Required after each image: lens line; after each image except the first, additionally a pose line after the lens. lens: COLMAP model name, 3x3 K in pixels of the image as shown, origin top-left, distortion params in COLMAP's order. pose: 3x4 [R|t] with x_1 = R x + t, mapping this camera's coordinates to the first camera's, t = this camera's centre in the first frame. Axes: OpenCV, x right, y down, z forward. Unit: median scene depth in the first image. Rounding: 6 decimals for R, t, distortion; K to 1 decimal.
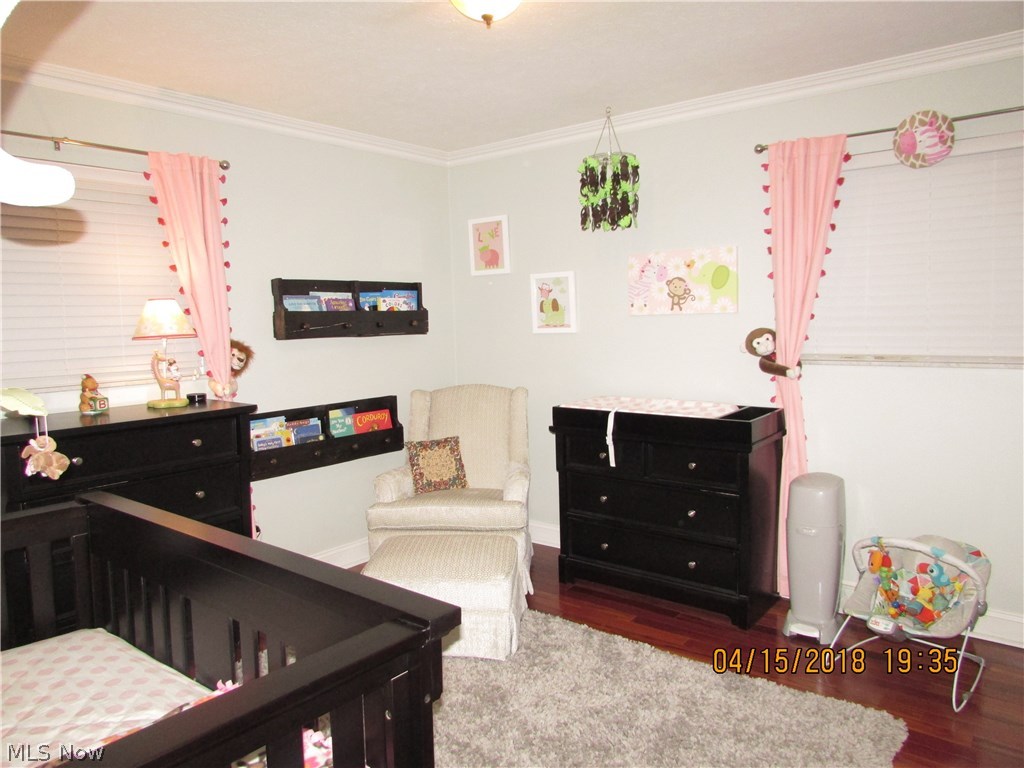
lens RADIAL K [[747.1, 0, 508.1], [0, 747.1, 383.5], [0, 0, 1]] dist [-0.003356, 0.001241]
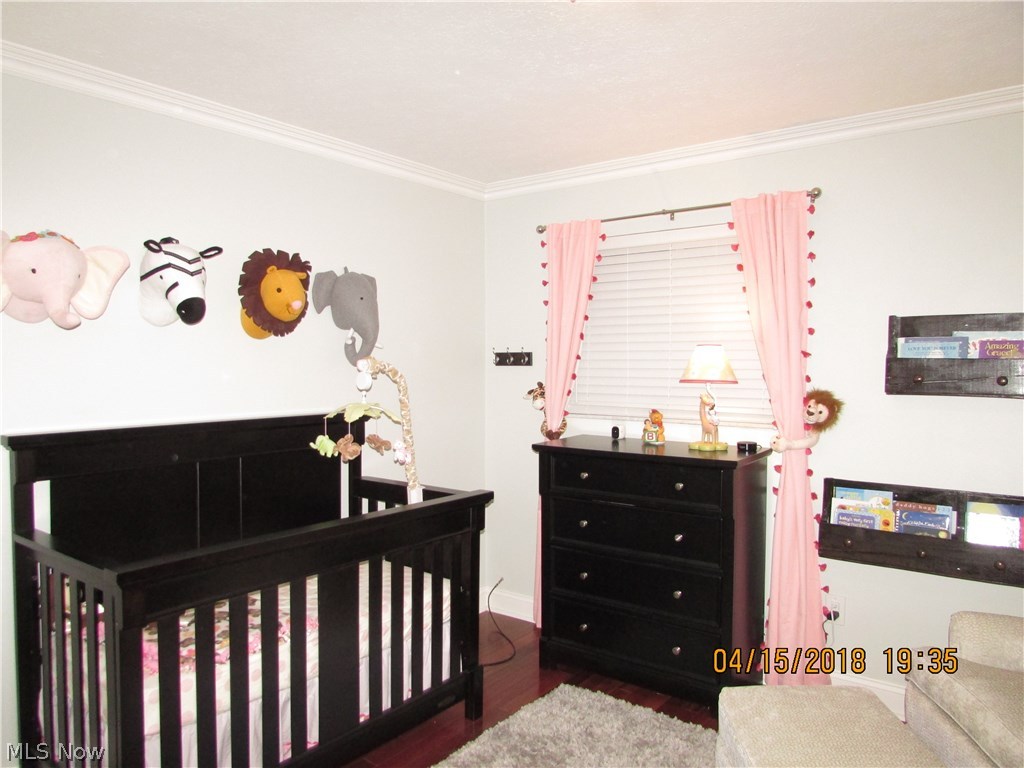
lens RADIAL K [[727.9, 0, 512.9], [0, 727.9, 384.5], [0, 0, 1]] dist [-0.001225, 0.000682]
pose [[0.041822, 0.054082, -0.997660, 0.451375], [-0.096692, 0.994066, 0.049834, -0.070257], [0.994435, 0.094382, 0.046803, 0.585746]]
